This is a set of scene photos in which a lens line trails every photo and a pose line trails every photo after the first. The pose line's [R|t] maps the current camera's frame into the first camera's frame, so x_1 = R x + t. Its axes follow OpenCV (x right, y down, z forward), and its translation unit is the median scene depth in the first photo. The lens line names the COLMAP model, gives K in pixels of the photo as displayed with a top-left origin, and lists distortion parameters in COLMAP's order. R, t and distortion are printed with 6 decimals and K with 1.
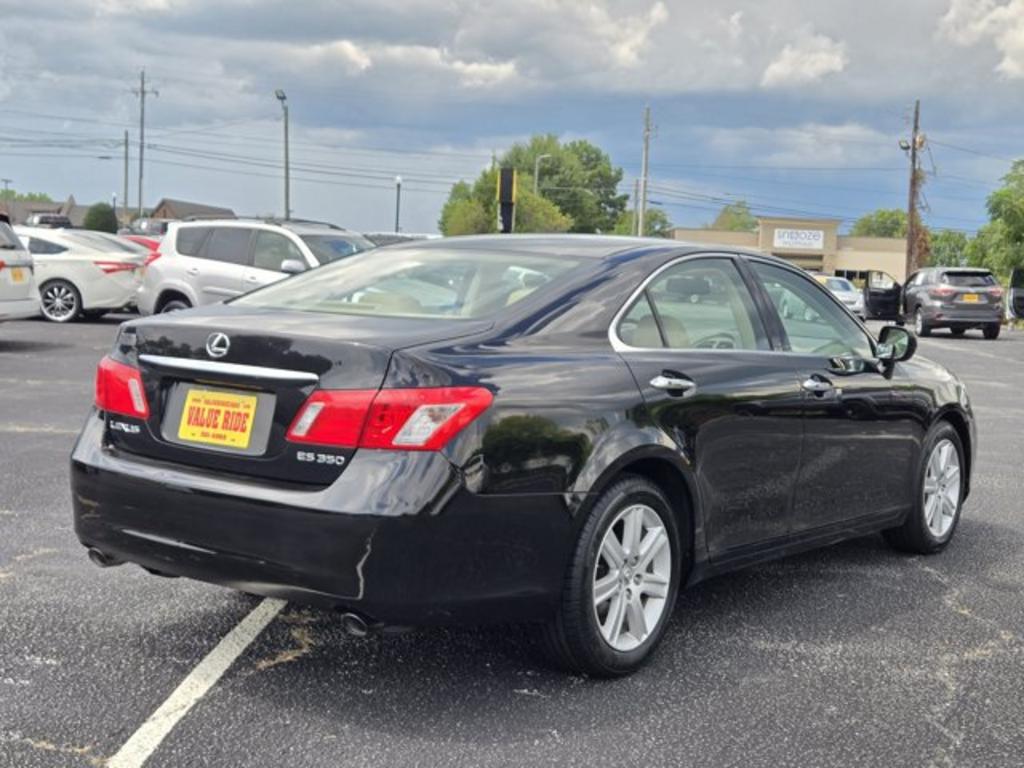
lens RADIAL K [[1354.4, 0, 512.0], [0, 1354.4, 384.0], [0, 0, 1]] dist [0.064624, 0.026950]
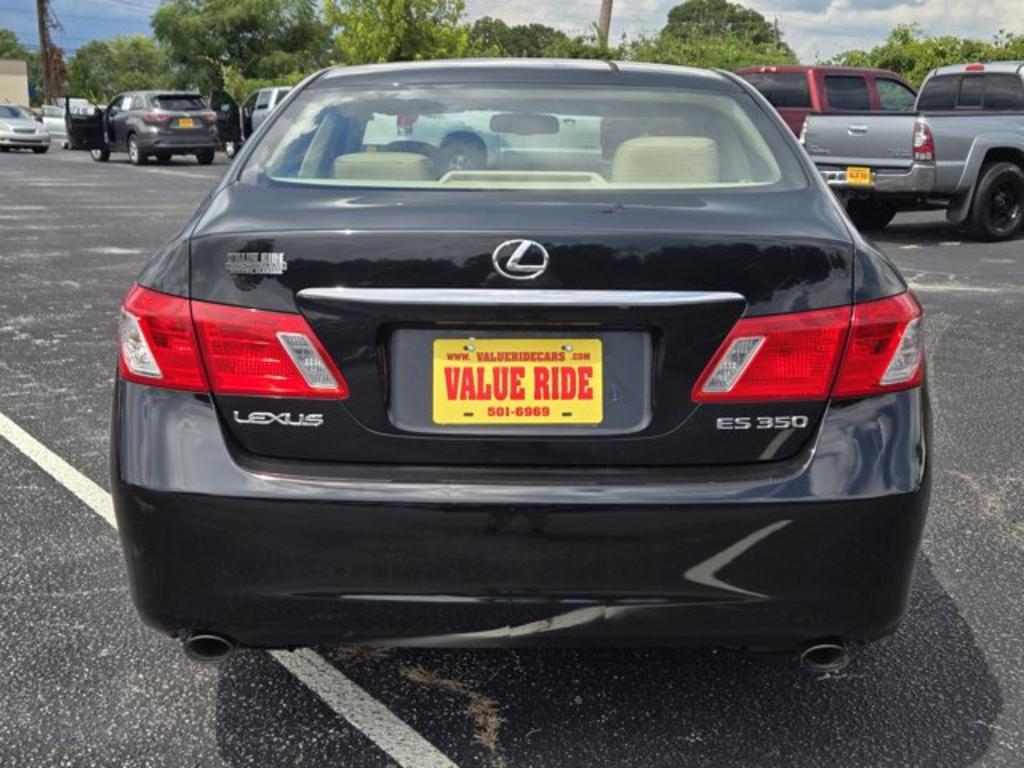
lens RADIAL K [[1354.4, 0, 512.0], [0, 1354.4, 384.0], [0, 0, 1]] dist [0.064624, 0.026950]
pose [[0.804170, -0.148805, 0.575472, -0.532179], [0.074910, 0.985809, 0.150230, -0.060459], [-0.589660, -0.077702, 0.803905, 0.491816]]
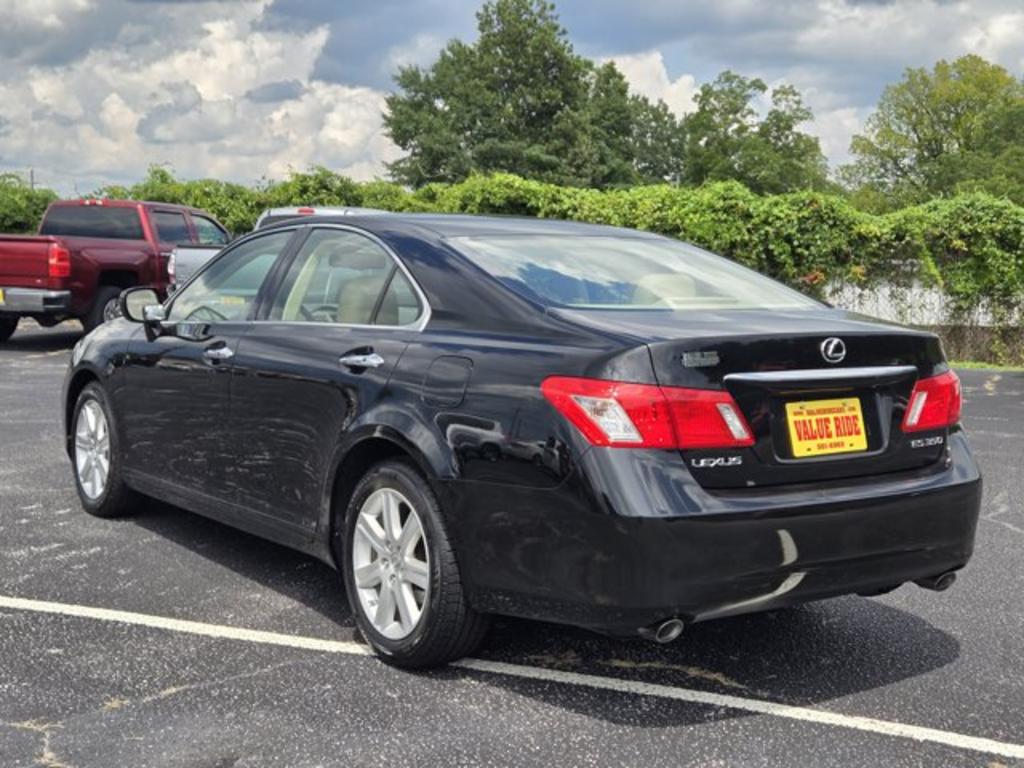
lens RADIAL K [[1354.4, 0, 512.0], [0, 1354.4, 384.0], [0, 0, 1]] dist [0.064624, 0.026950]
pose [[0.308499, -0.122604, 0.943290, -1.118349], [0.072200, 0.991816, 0.105299, -0.114865], [-0.948481, 0.035621, 0.314826, 0.857932]]
